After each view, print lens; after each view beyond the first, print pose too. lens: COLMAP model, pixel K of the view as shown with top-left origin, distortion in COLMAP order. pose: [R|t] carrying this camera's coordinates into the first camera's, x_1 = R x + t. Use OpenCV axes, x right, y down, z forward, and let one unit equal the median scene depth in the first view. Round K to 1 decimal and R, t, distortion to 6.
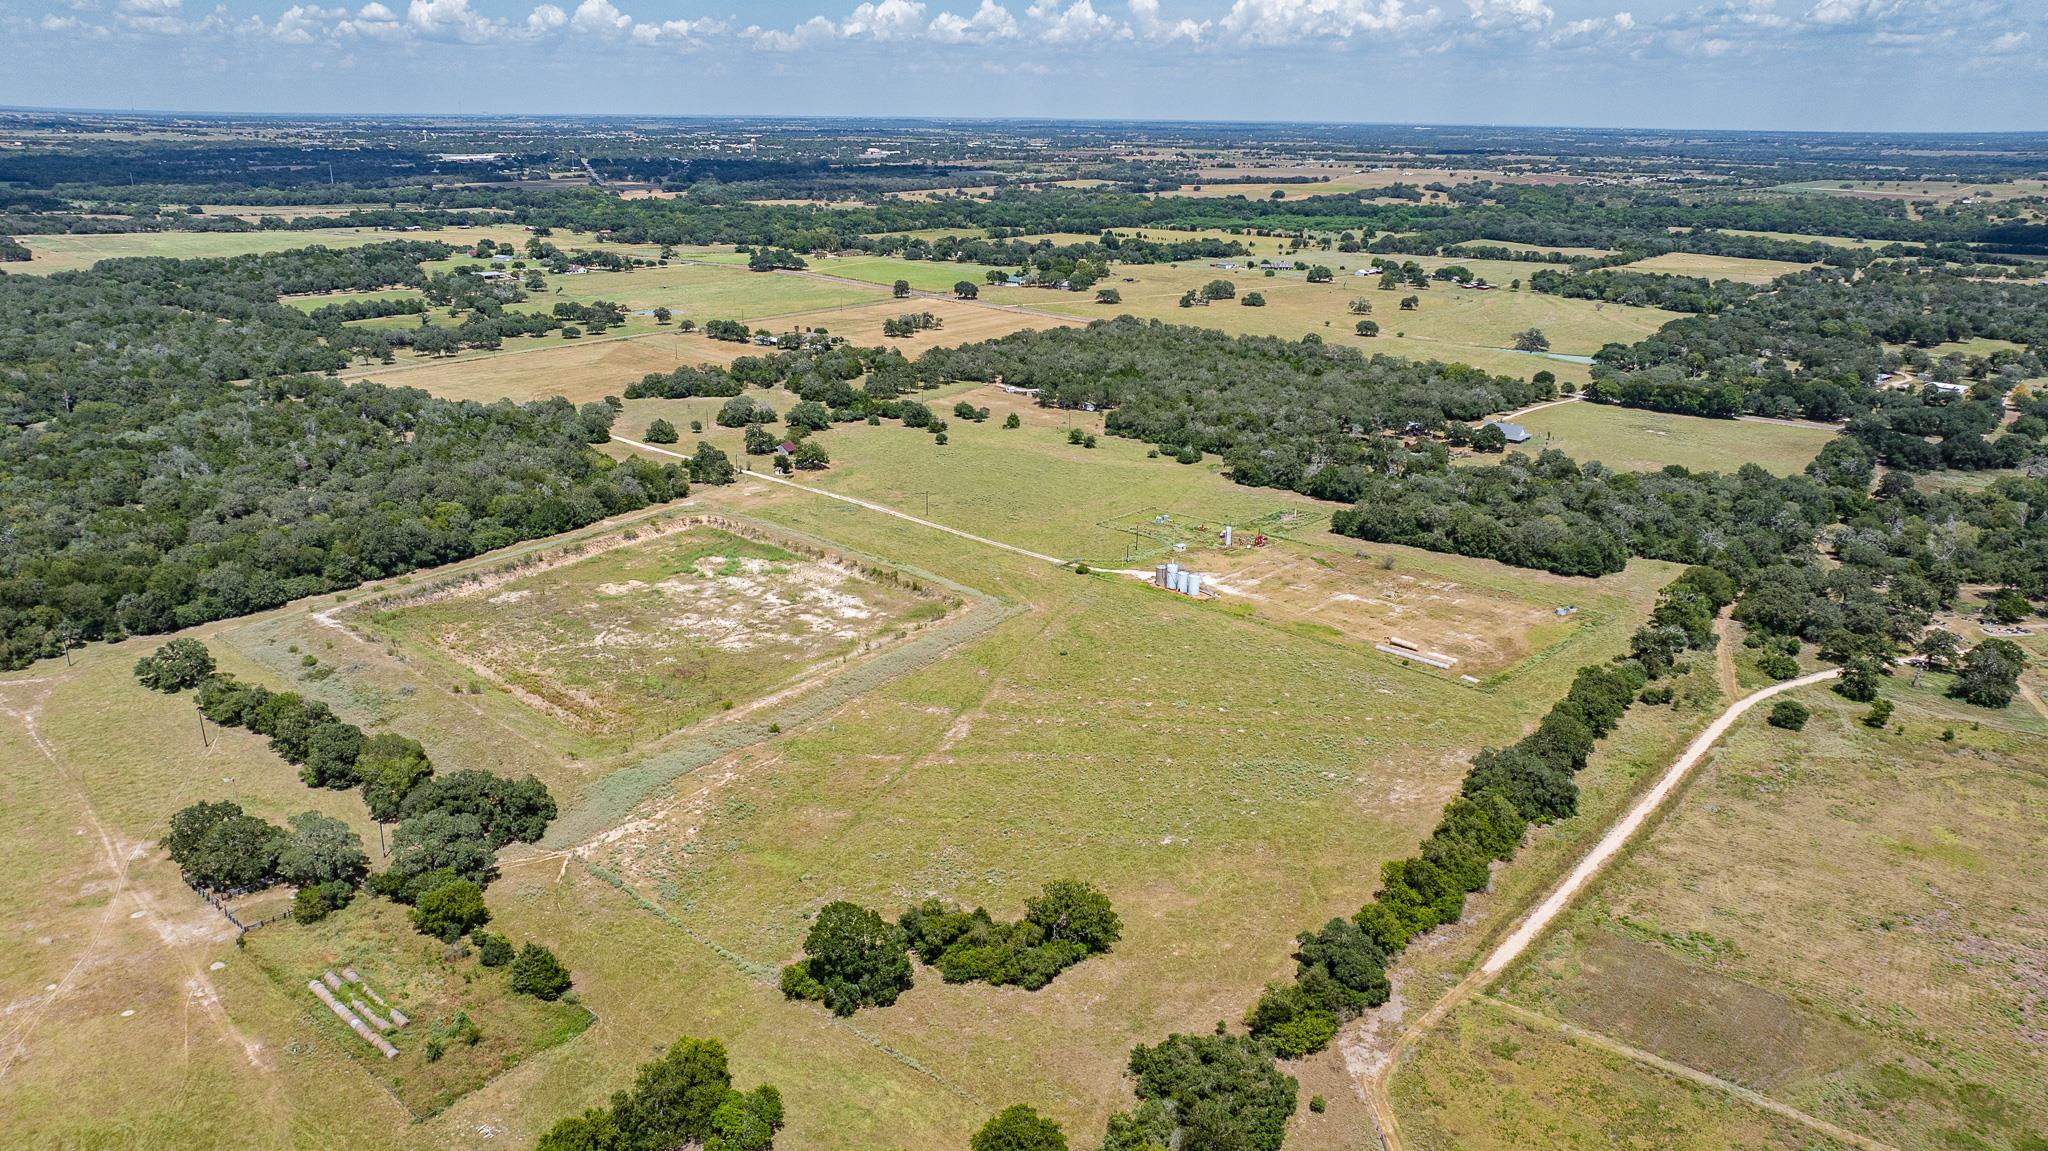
lens RADIAL K [[1427.7, 0, 1024.0], [0, 1427.7, 575.5], [0, 0, 1]] dist [-0.003000, 0.004803]
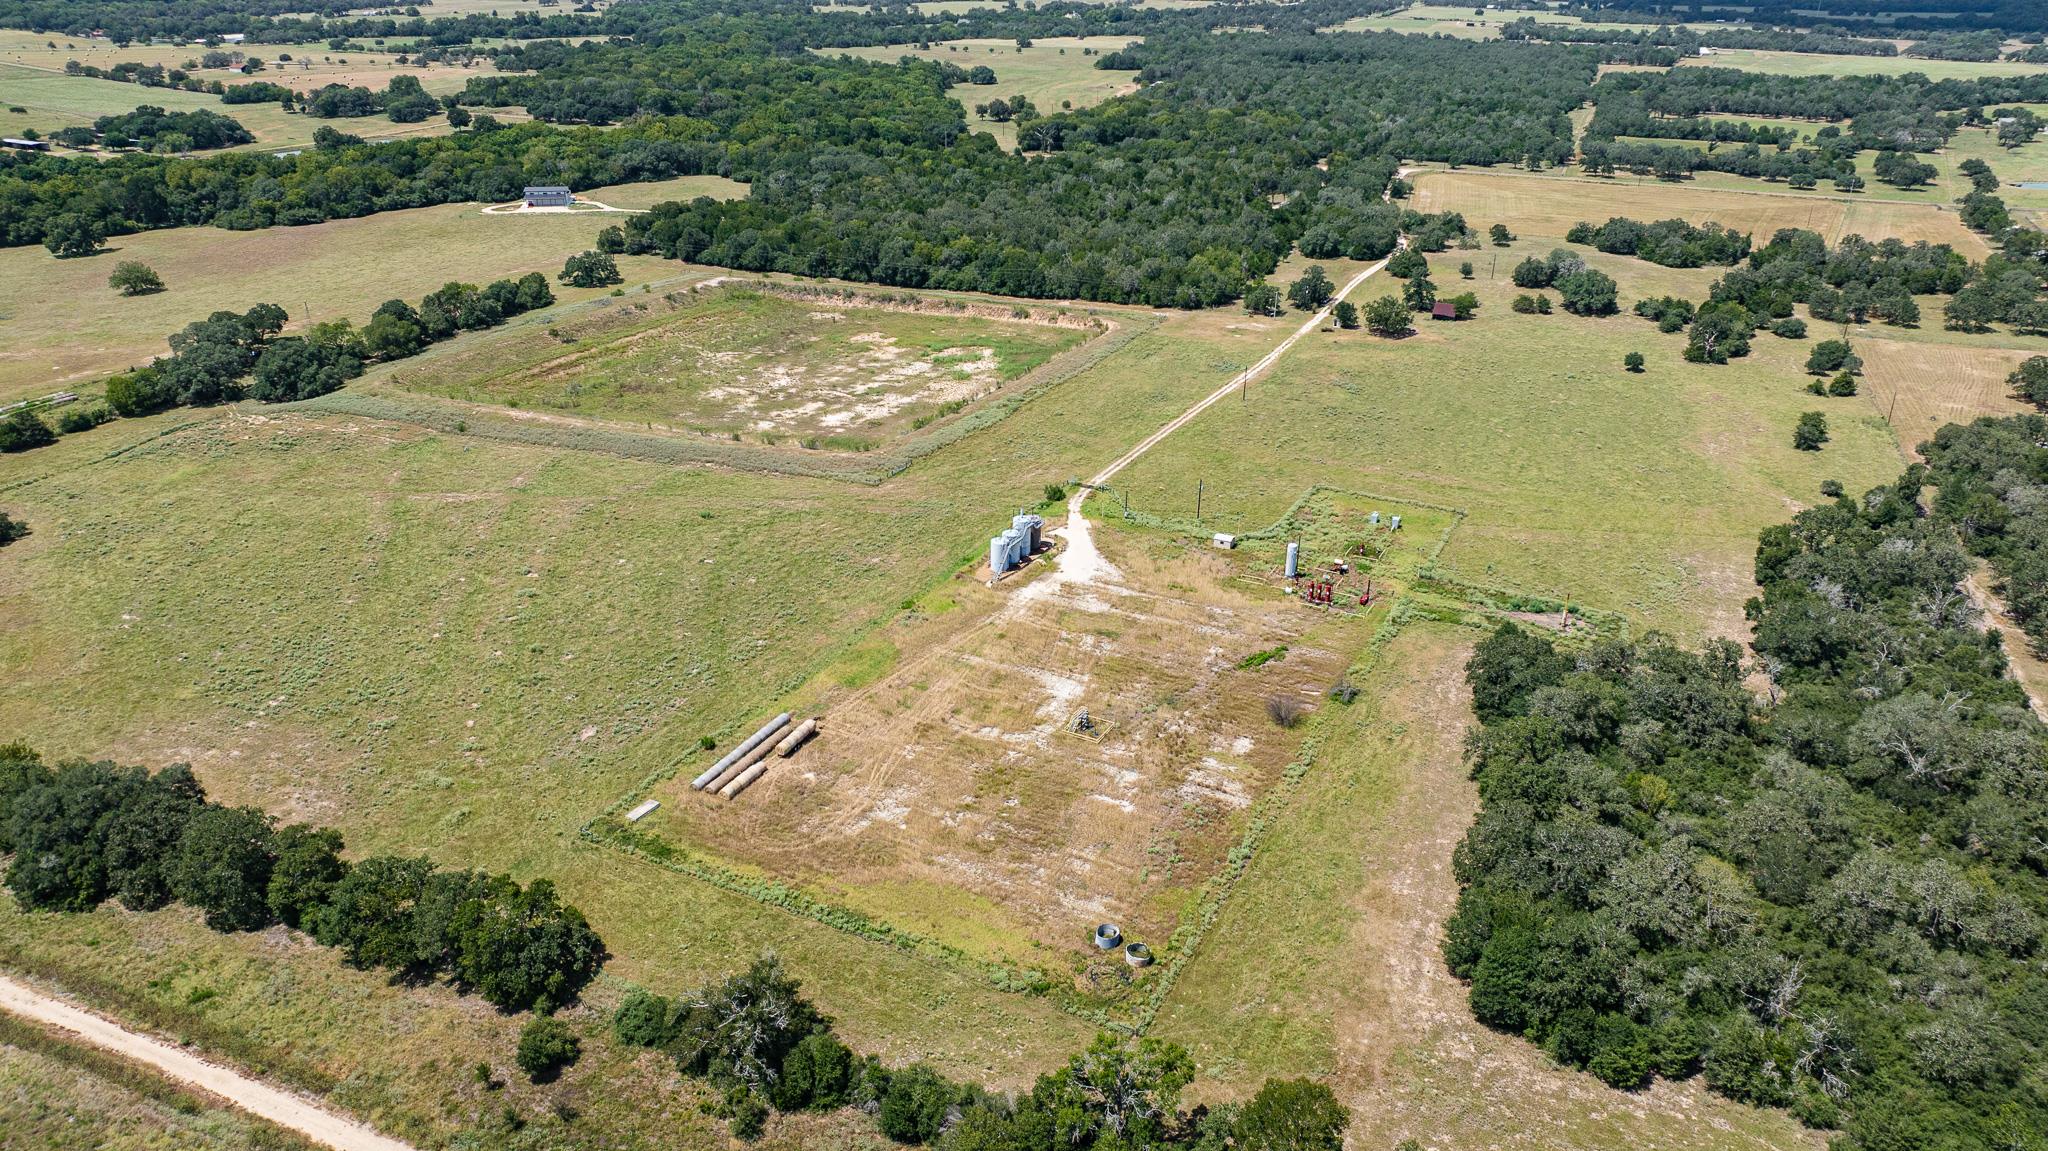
lens RADIAL K [[1427.7, 0, 1024.0], [0, 1427.7, 575.5], [0, 0, 1]] dist [-0.003000, 0.004803]
pose [[0.254922, 0.386194, -0.886493, 0.663633], [-0.299302, 0.903273, 0.307436, -0.175392], [0.919474, 0.186957, 0.345852, 0.801066]]
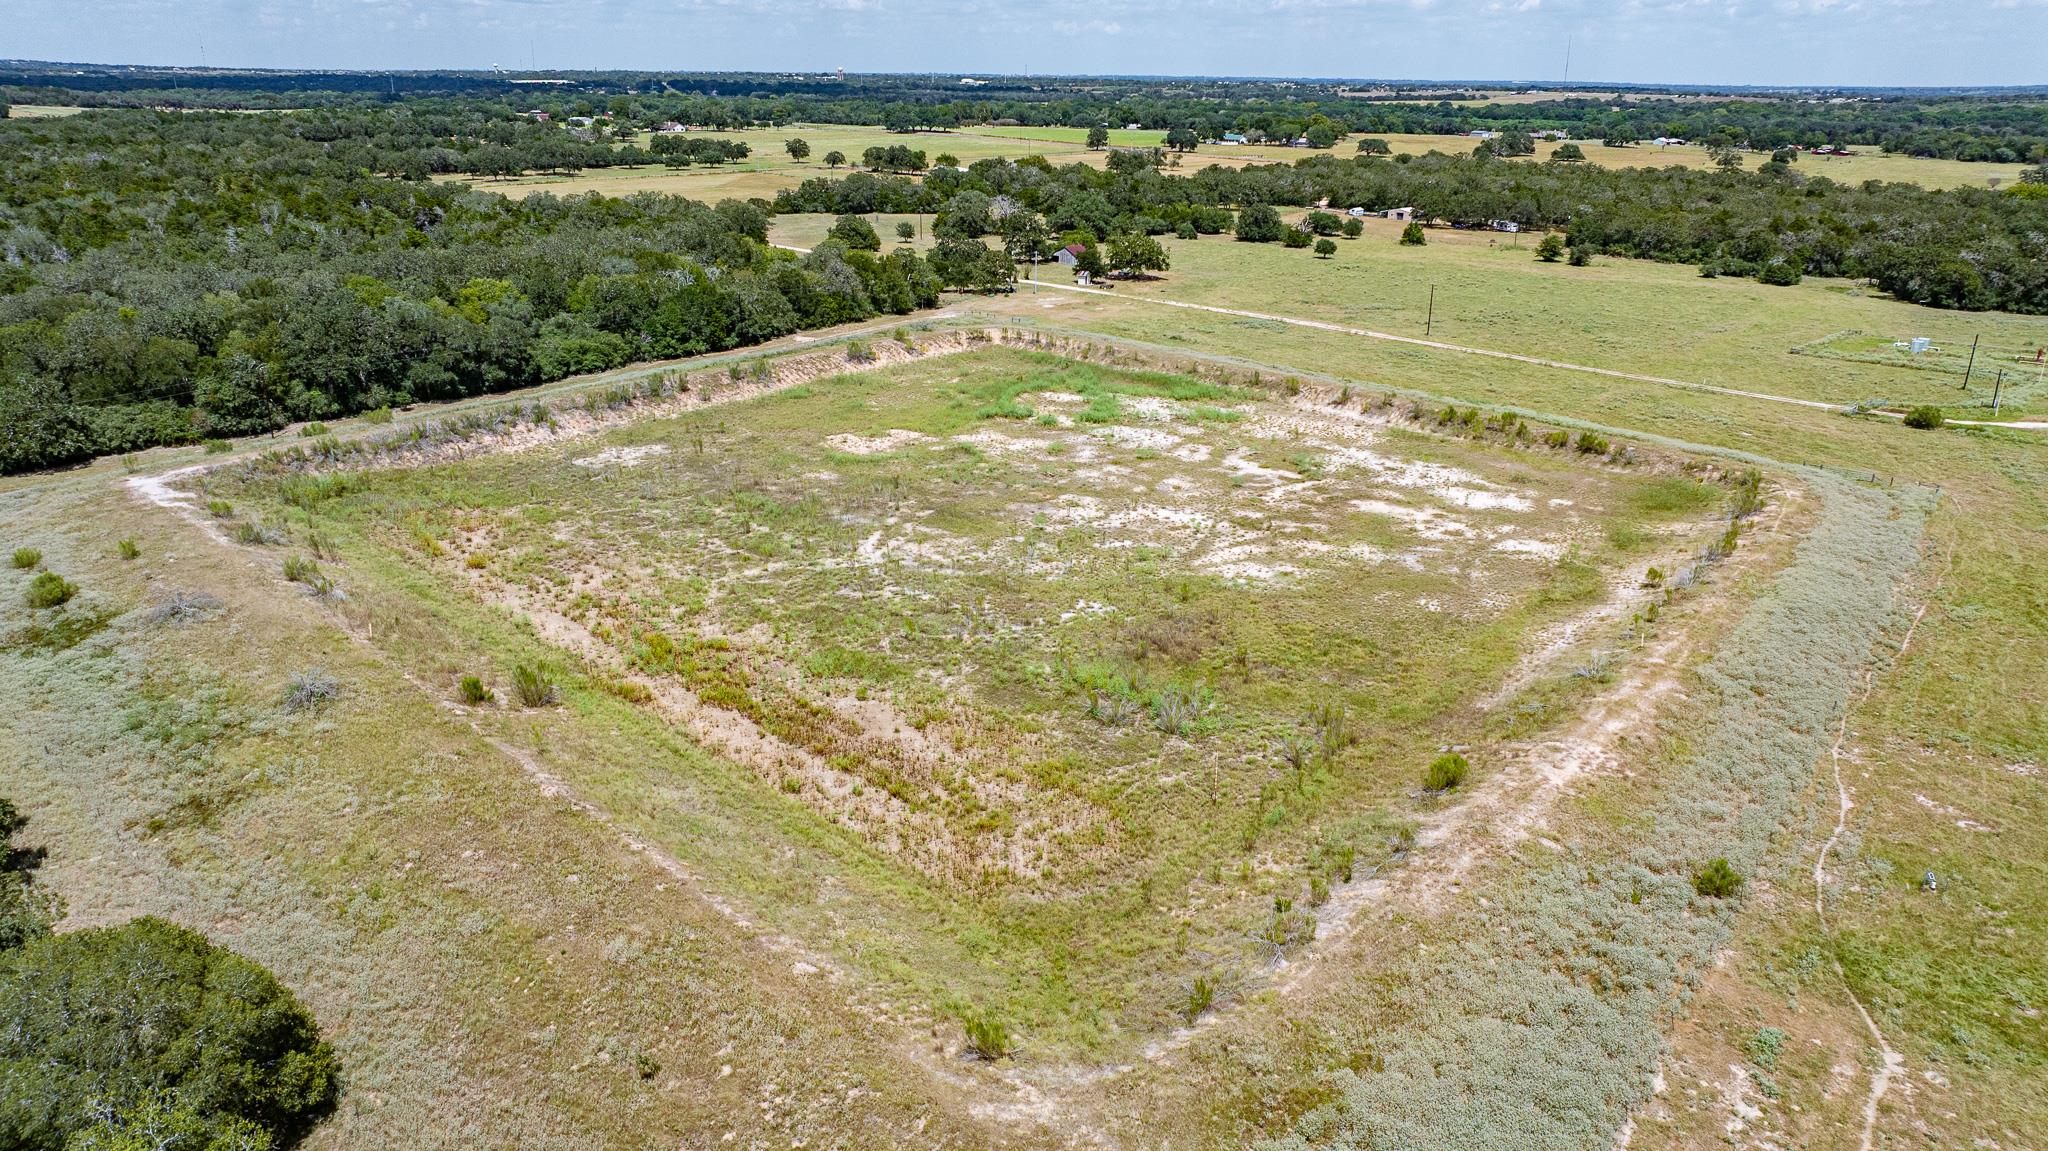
lens RADIAL K [[1427.7, 0, 1024.0], [0, 1427.7, 575.5], [0, 0, 1]] dist [-0.003000, 0.004803]
pose [[0.998954, 0.015124, -0.043156, -0.220969], [-0.014161, 0.999646, 0.022515, 0.038671], [0.043481, -0.021880, 0.998815, 0.578339]]
